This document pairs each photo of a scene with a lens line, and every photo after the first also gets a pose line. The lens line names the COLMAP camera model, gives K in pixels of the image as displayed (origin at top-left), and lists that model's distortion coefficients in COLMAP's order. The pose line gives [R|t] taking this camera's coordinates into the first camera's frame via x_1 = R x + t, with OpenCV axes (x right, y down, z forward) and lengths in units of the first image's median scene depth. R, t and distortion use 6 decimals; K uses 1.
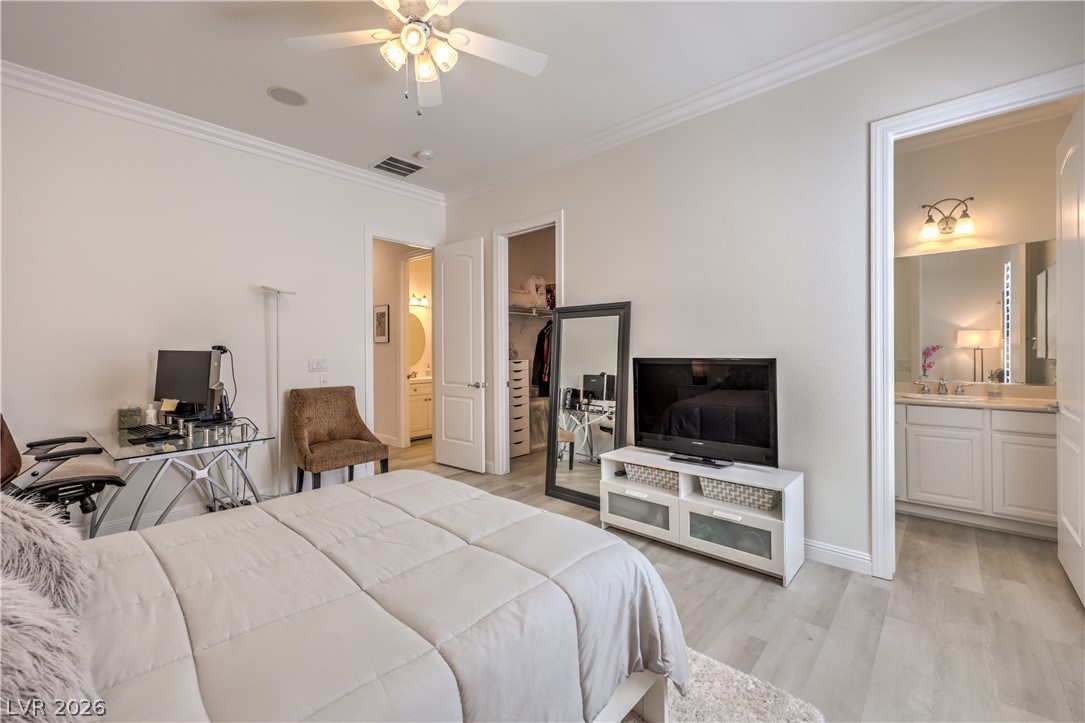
lens RADIAL K [[444.5, 0, 548.2], [0, 444.5, 358.4], [0, 0, 1]] dist [0.000337, 0.000047]
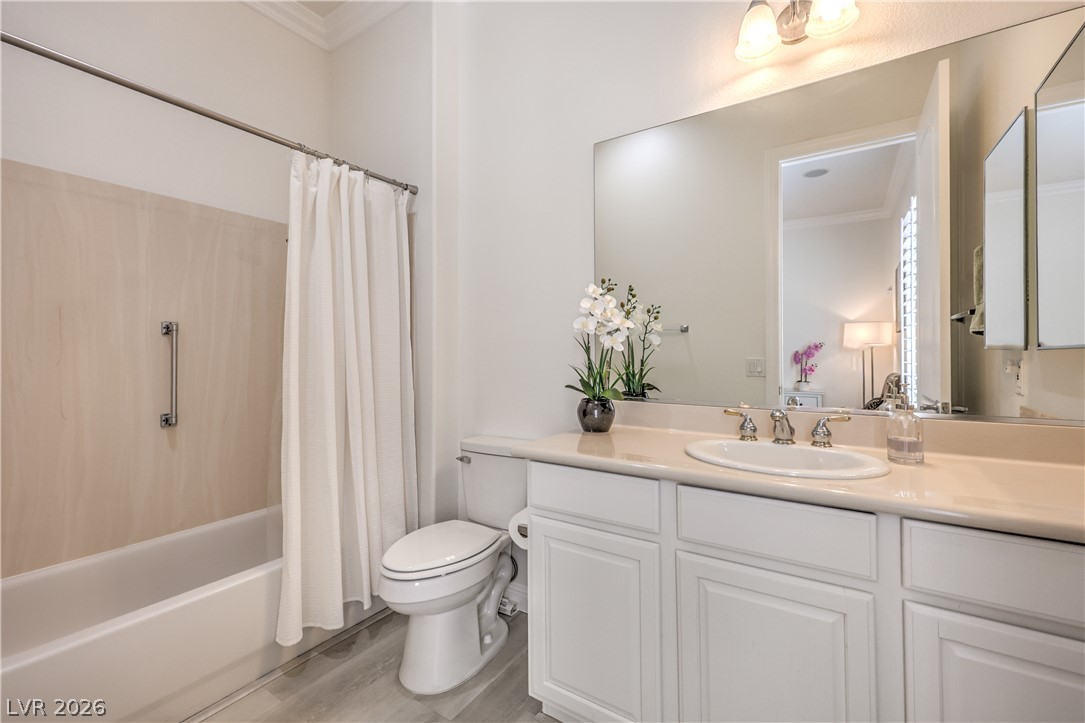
lens RADIAL K [[441.7, 0, 553.0], [0, 441.7, 359.3], [0, 0, 1]] dist [-0.001671, -0.000448]
pose [[0.989104, 0.000487, 0.147219, 0.371215], [0.000990, 0.999950, -0.009965, 0.007502], [-0.147217, 0.010002, 0.989054, 0.381389]]
